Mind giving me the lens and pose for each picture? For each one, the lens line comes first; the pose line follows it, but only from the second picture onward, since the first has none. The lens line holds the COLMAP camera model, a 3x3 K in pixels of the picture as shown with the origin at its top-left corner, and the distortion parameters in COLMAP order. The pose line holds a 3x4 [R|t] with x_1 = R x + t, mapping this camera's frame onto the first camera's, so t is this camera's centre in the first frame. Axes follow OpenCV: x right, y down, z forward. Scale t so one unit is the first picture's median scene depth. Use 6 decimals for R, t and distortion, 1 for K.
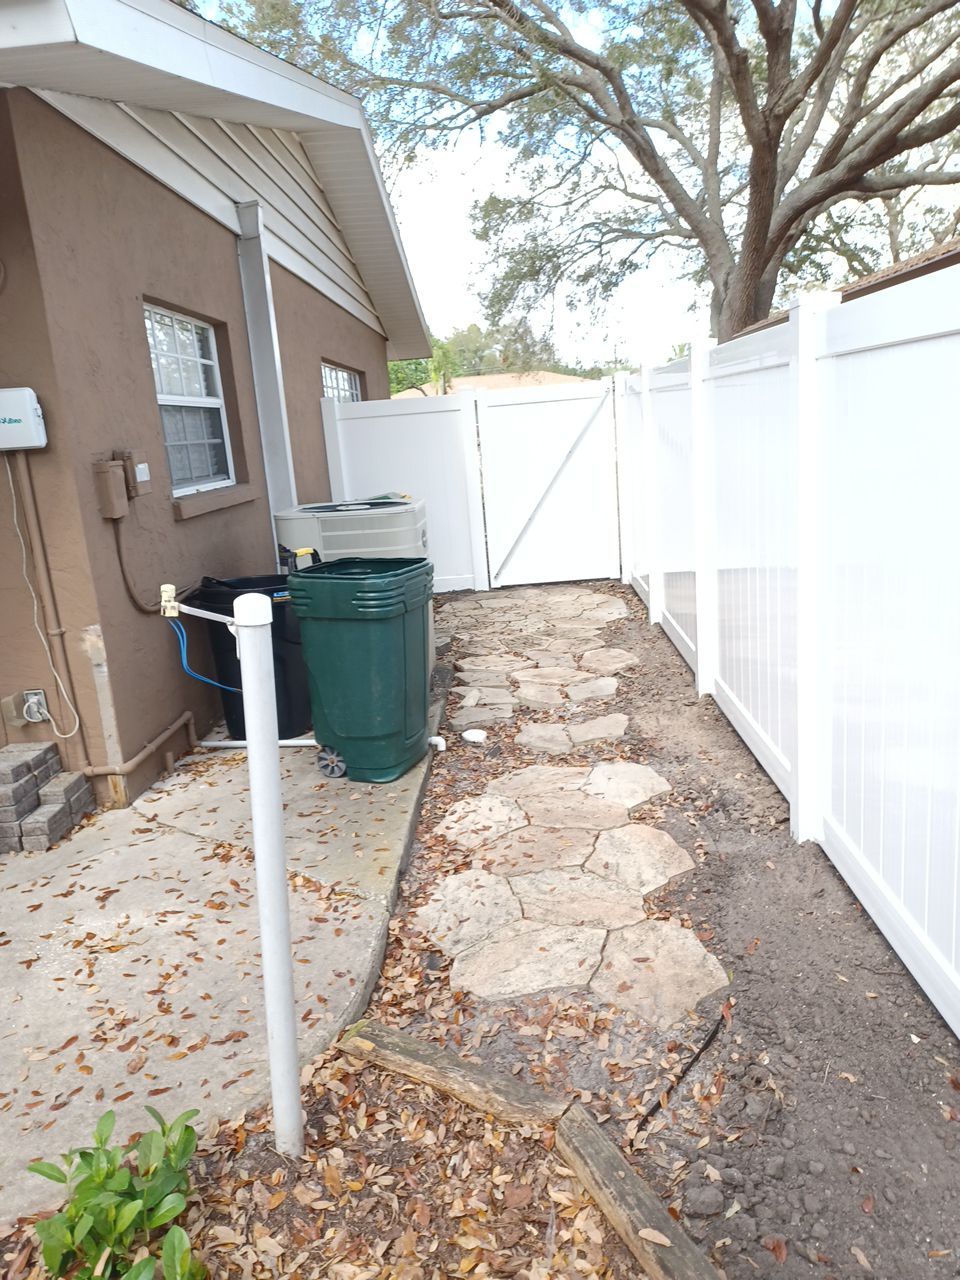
lens RADIAL K [[962.5, 0, 473.8], [0, 962.5, 671.9], [0, 0, 1]] dist [0.049485, -0.020186]
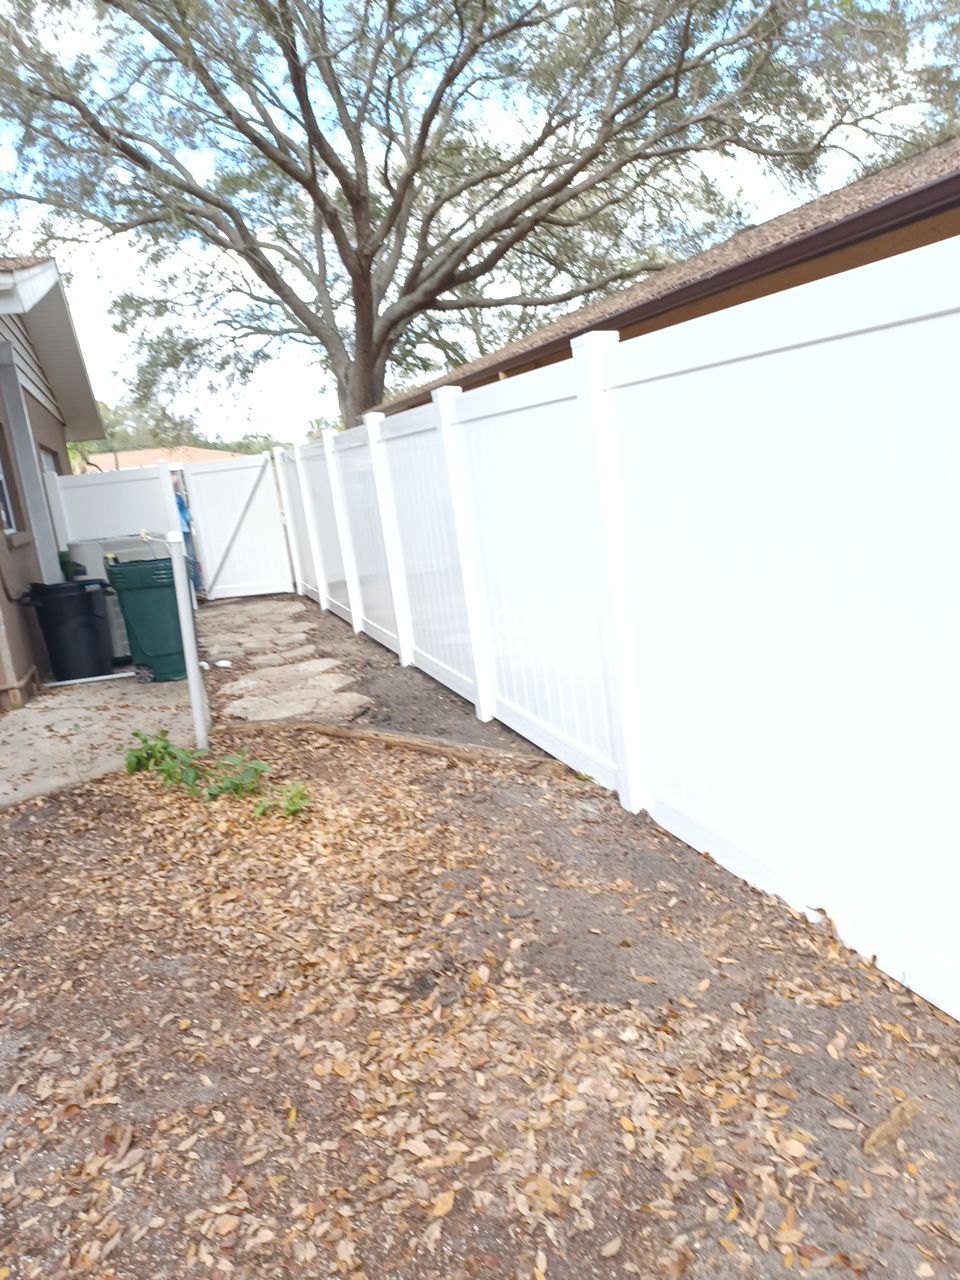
lens RADIAL K [[962.5, 0, 481.5], [0, 962.5, 639.7], [0, 0, 1]] dist [0.049485, -0.020186]
pose [[0.933964, -0.103349, 0.342097, -0.028595], [0.137693, 0.987430, -0.077609, 0.041463], [-0.329776, 0.119589, 0.936454, -0.134351]]
